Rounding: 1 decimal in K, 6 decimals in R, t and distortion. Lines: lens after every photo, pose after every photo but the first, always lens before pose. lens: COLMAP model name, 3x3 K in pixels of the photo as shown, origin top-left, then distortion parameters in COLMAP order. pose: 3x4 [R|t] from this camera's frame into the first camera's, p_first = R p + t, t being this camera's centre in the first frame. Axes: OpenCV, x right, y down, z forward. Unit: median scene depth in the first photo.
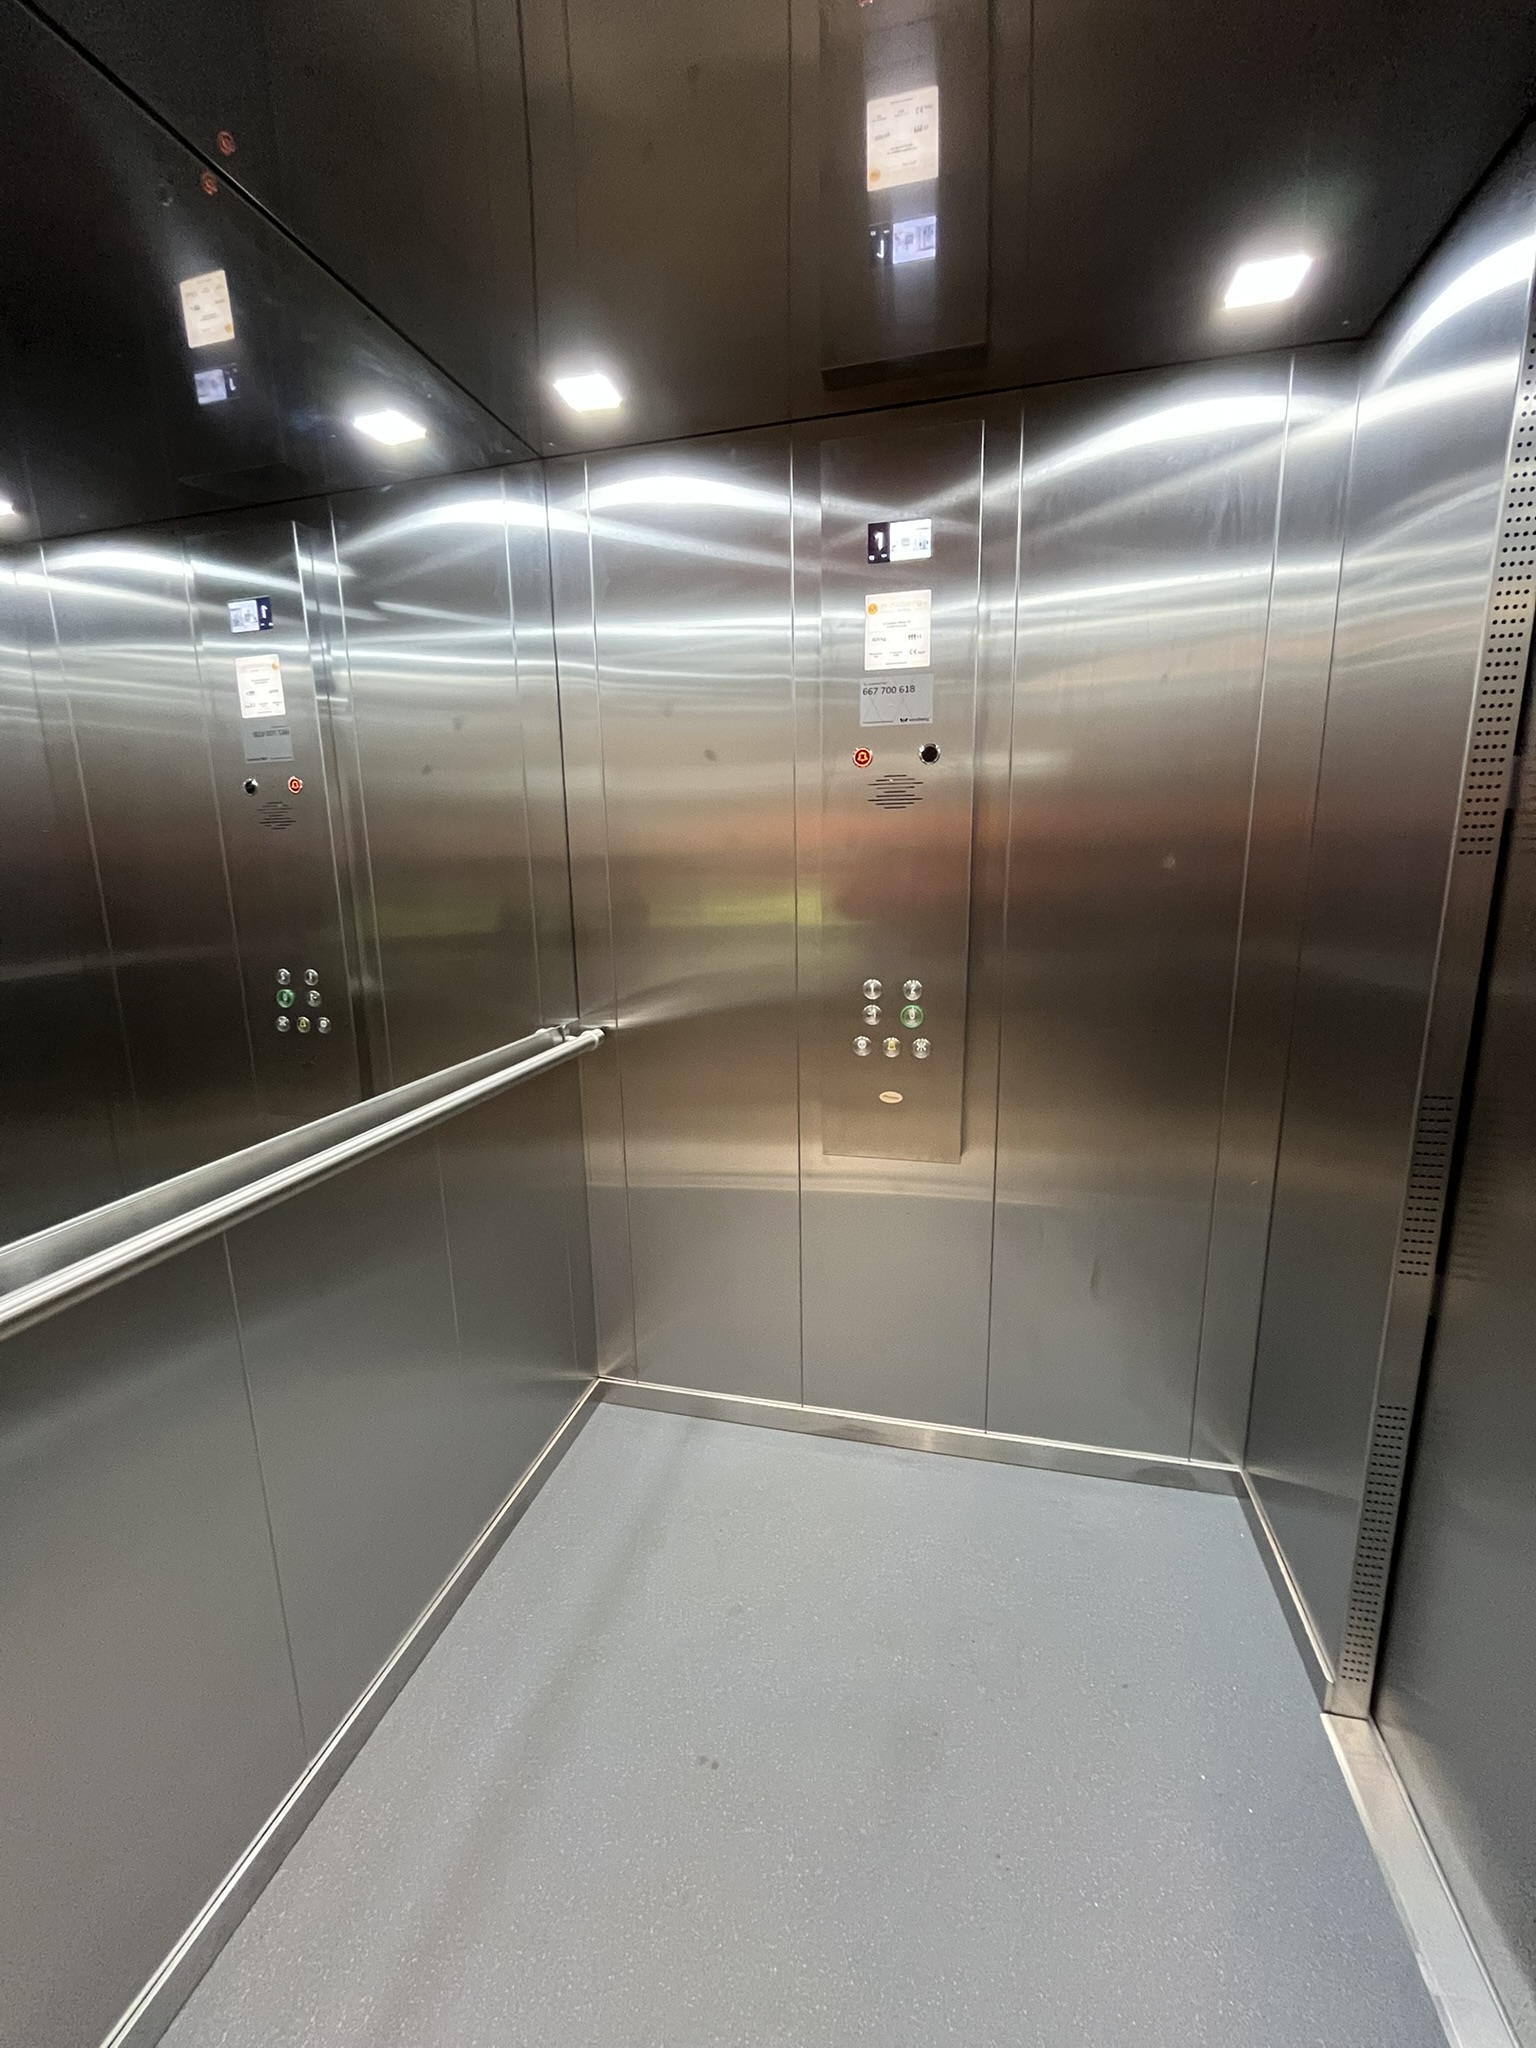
lens RADIAL K [[839.6, 0, 768.0], [0, 839.6, 1024.0], [0, 0, 1]] dist [-0.002550, -0.001035]
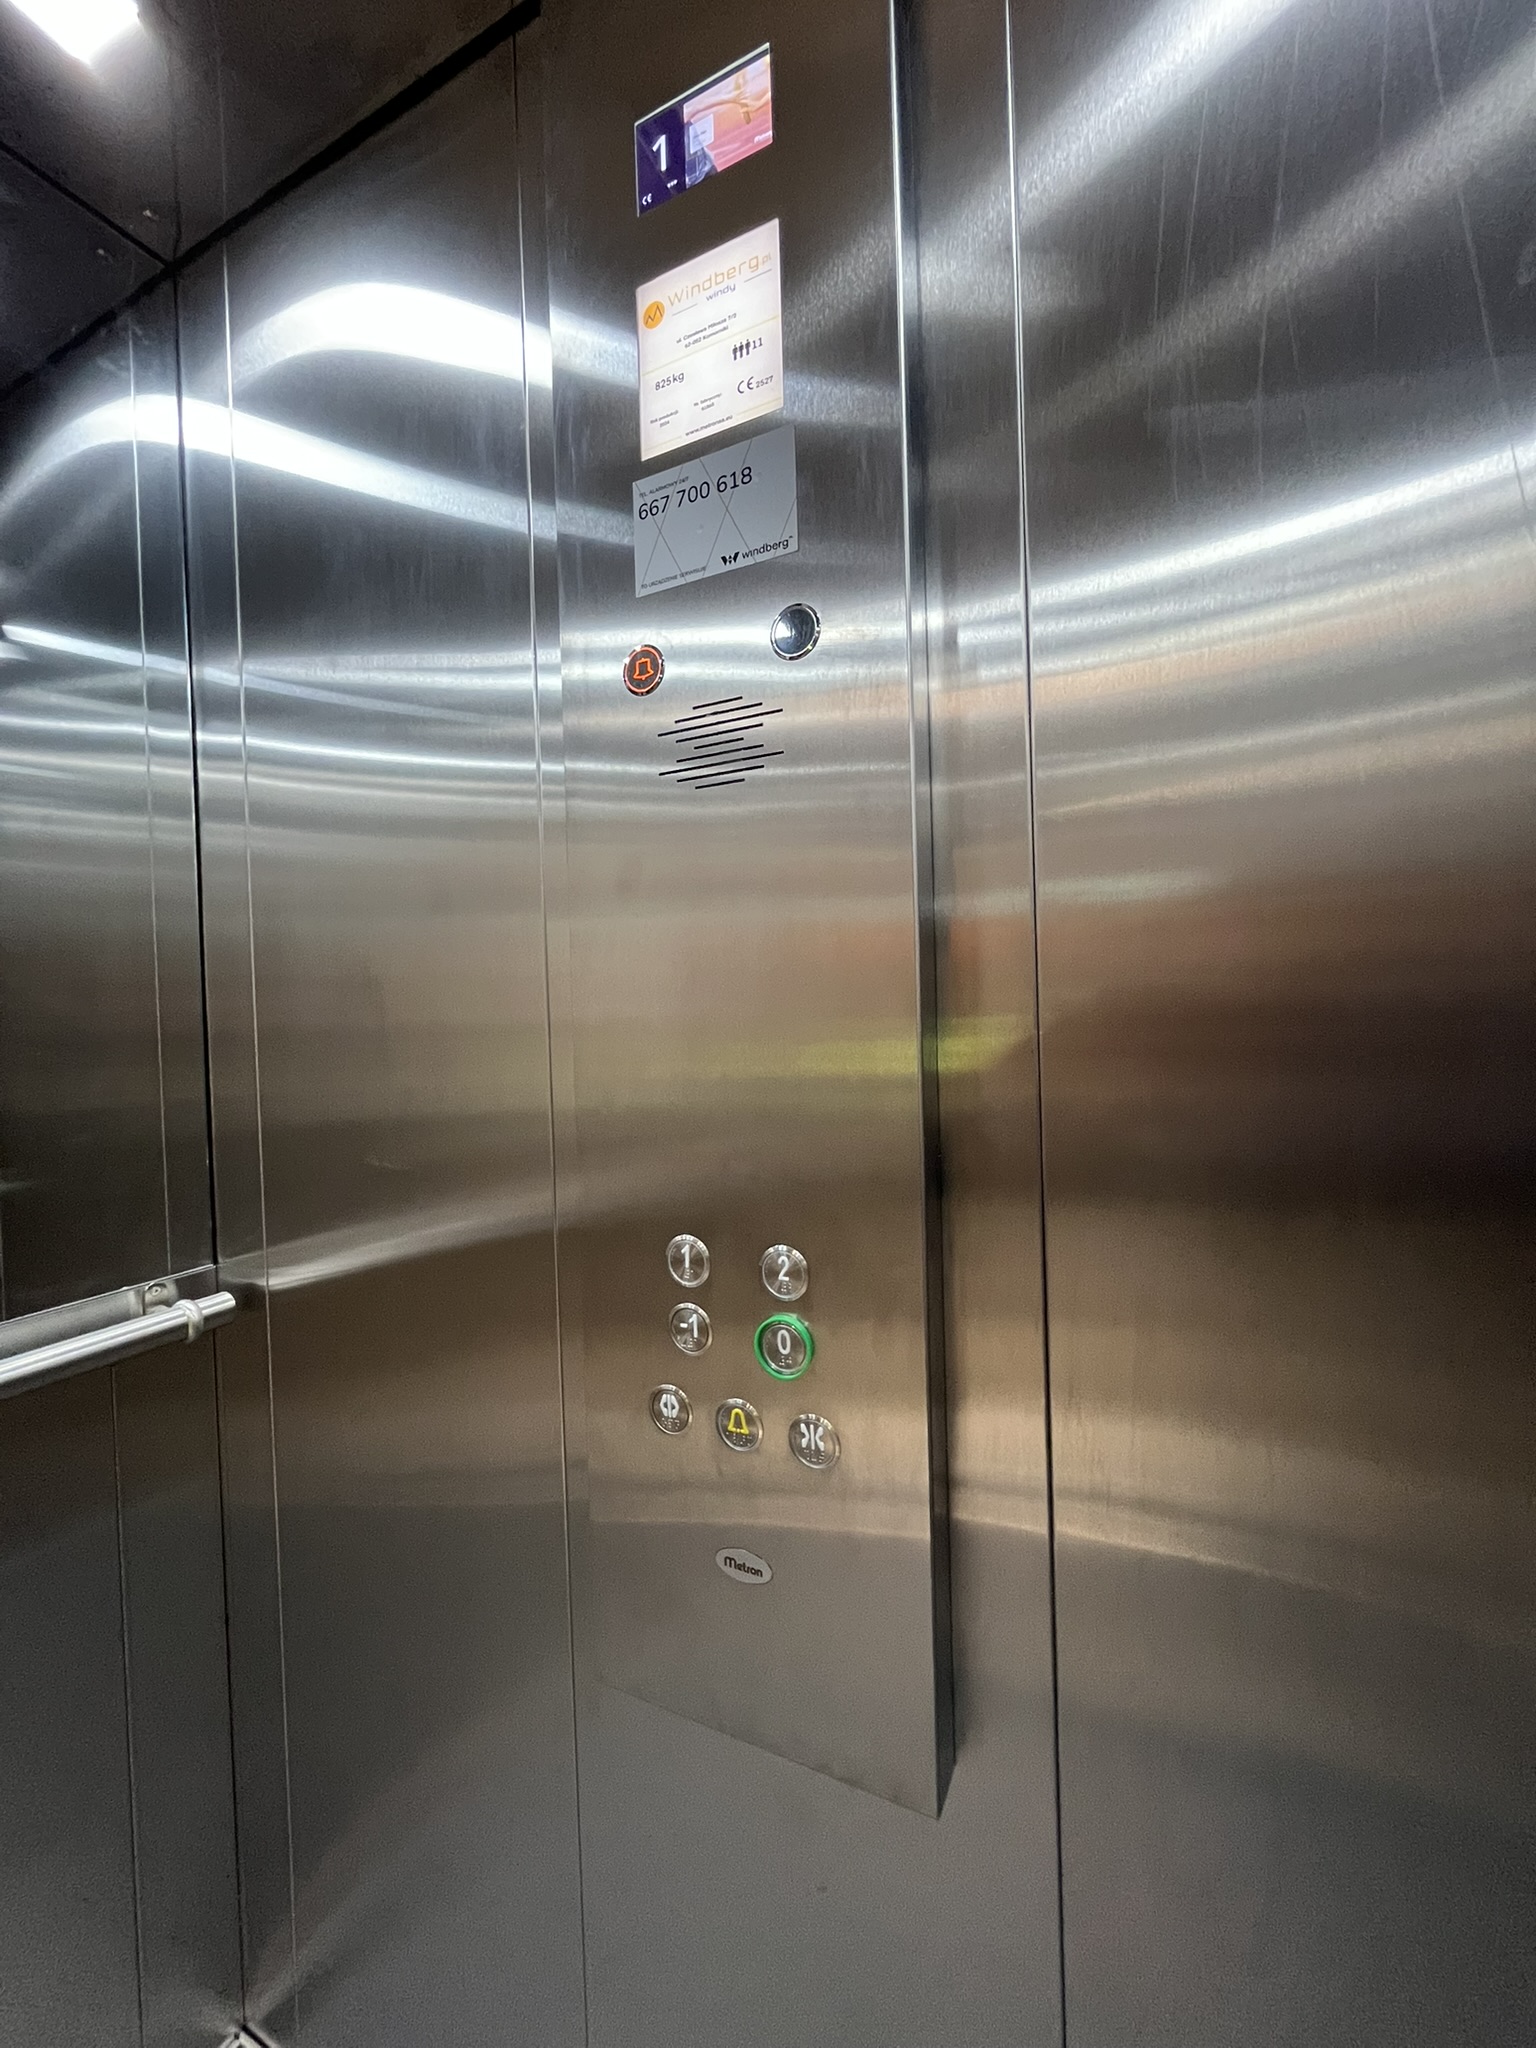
lens RADIAL K [[839.6, 0, 768.0], [0, 839.6, 1024.0], [0, 0, 1]] dist [-0.002550, -0.001035]
pose [[0.999010, -0.006630, -0.043987, 0.178165], [-0.001664, 0.982571, -0.185879, -0.076257], [0.044453, 0.185768, 0.981588, 0.609520]]
